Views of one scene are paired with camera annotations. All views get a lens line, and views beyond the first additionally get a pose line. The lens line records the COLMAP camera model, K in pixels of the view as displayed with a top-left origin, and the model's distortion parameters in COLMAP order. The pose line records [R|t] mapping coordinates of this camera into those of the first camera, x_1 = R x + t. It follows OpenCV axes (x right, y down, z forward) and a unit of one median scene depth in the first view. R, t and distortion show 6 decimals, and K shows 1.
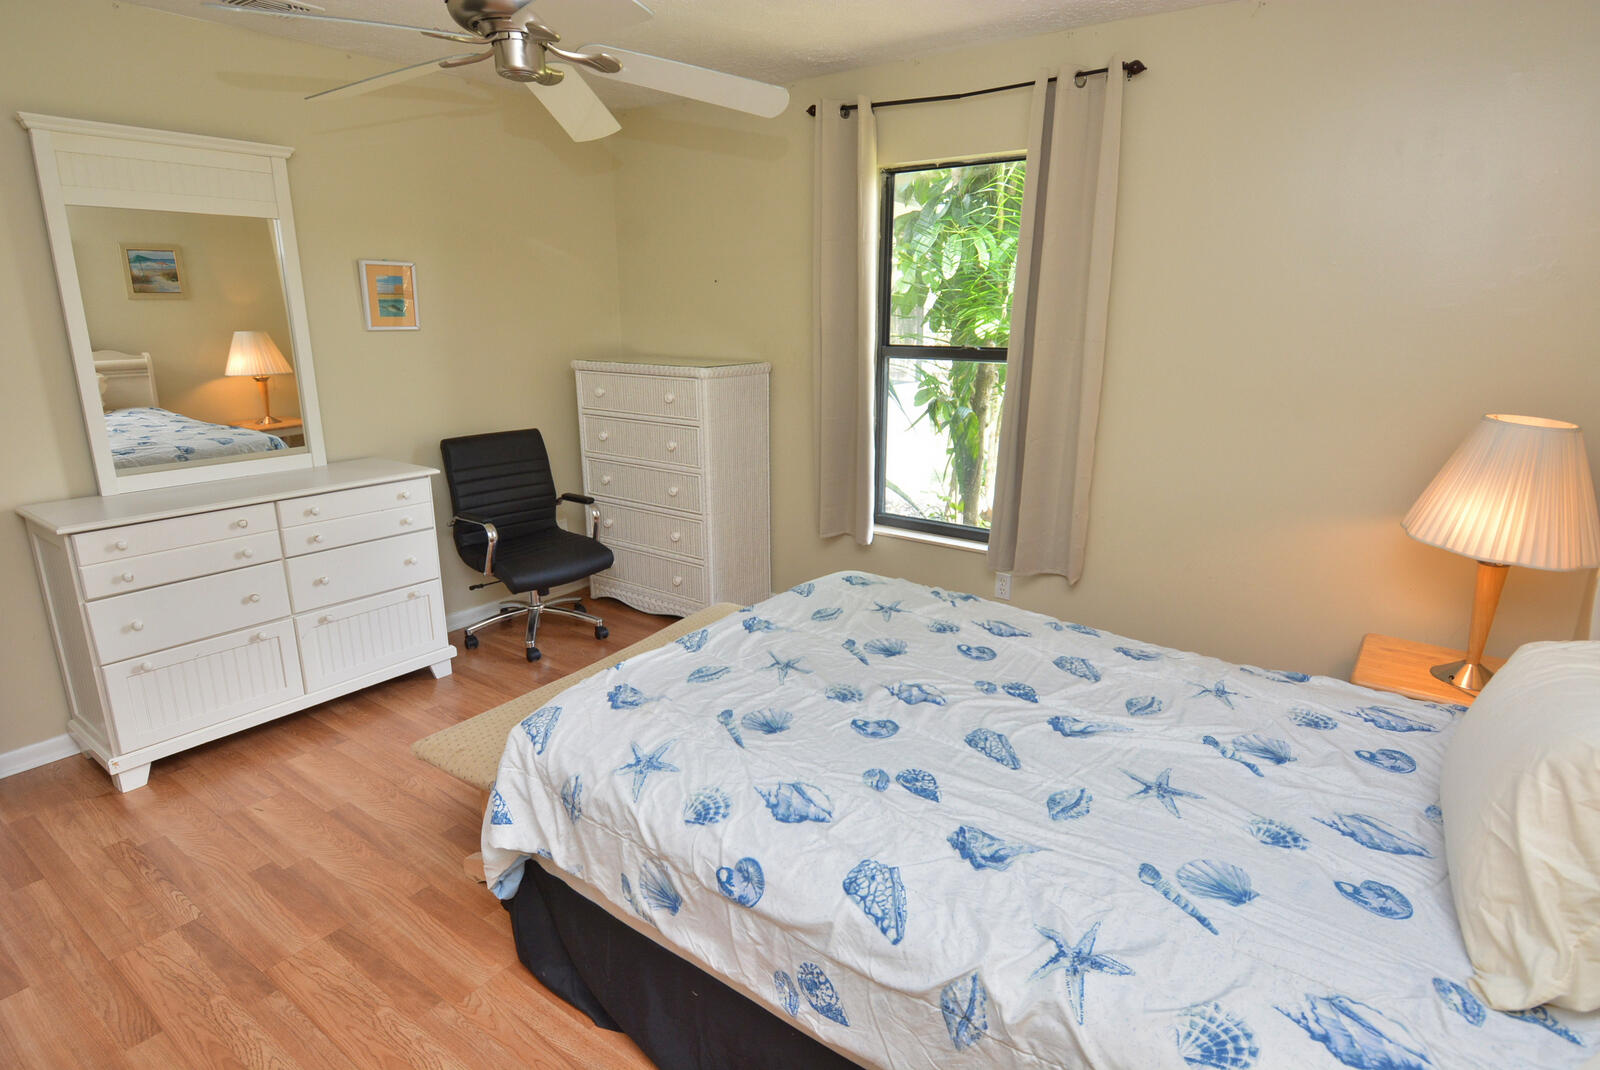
lens RADIAL K [[854.4, 0, 806.8], [0, 854.4, 532.1], [0, 0, 1]] dist [0.002463, -0.017071]
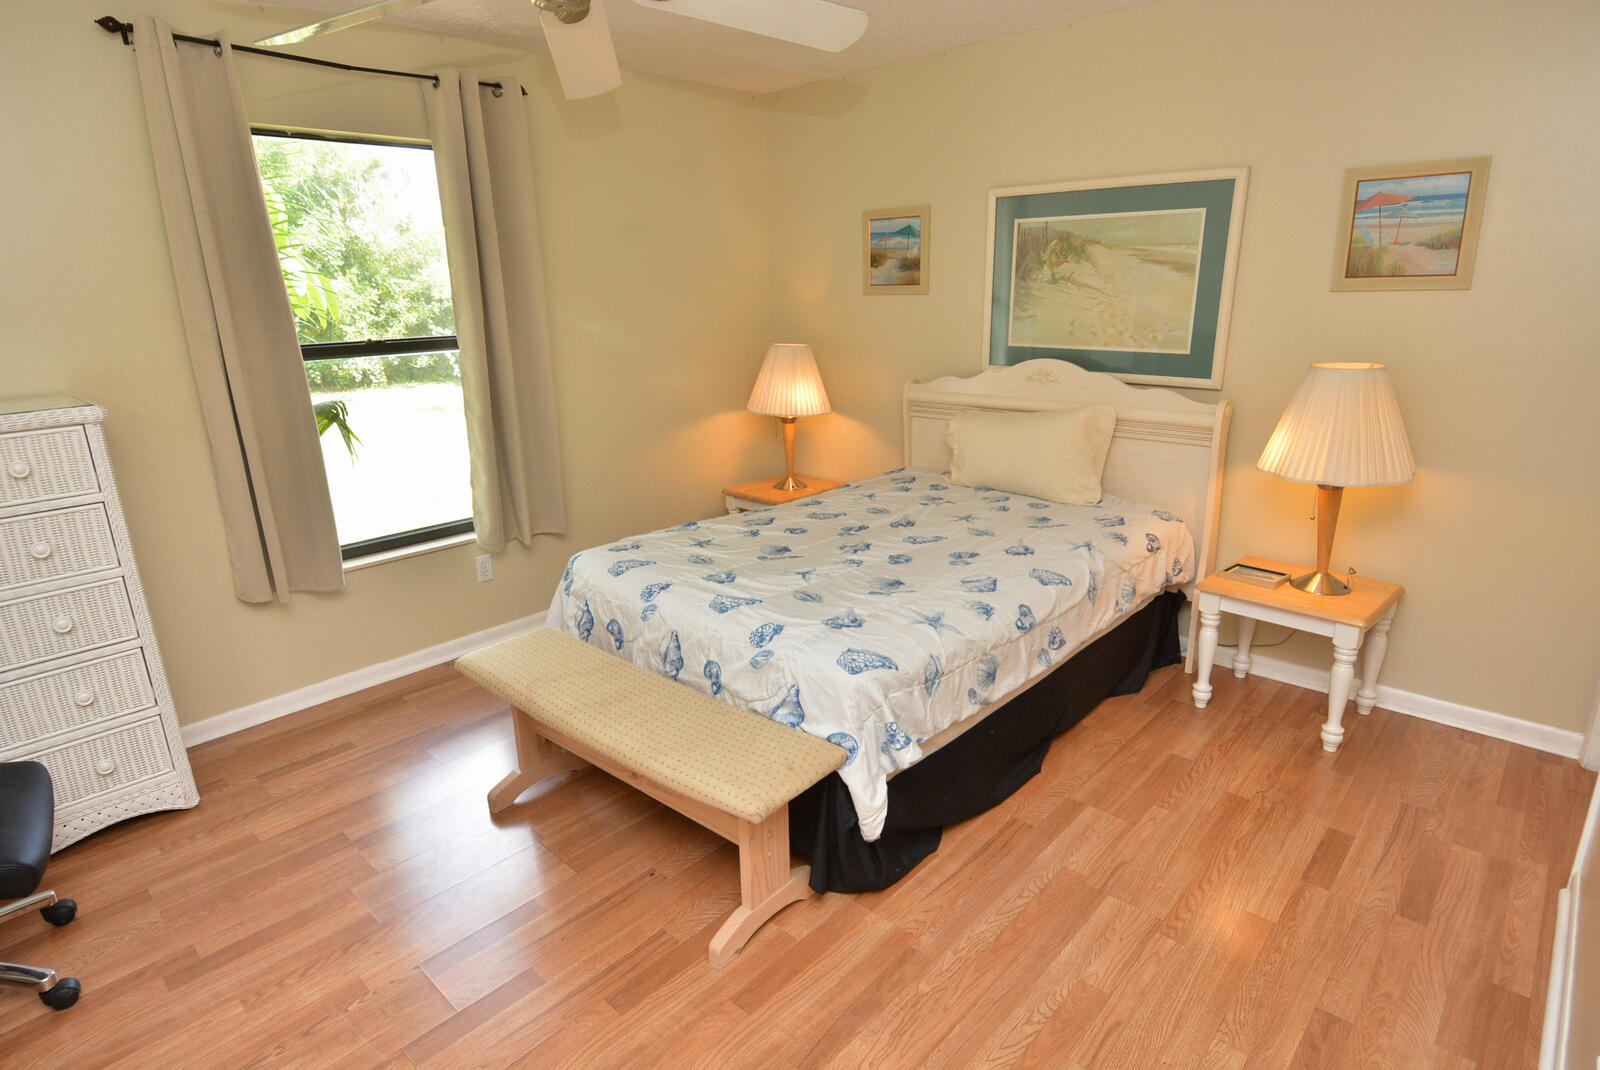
lens RADIAL K [[854.4, 0, 809.2], [0, 854.4, 538.8], [0, 0, 1]] dist [0.002463, -0.017071]
pose [[0.117200, -0.286346, 0.950931, -1.337144], [0.277996, 0.928709, 0.245392, -0.218884], [-0.953406, 0.235595, 0.188448, 0.822581]]
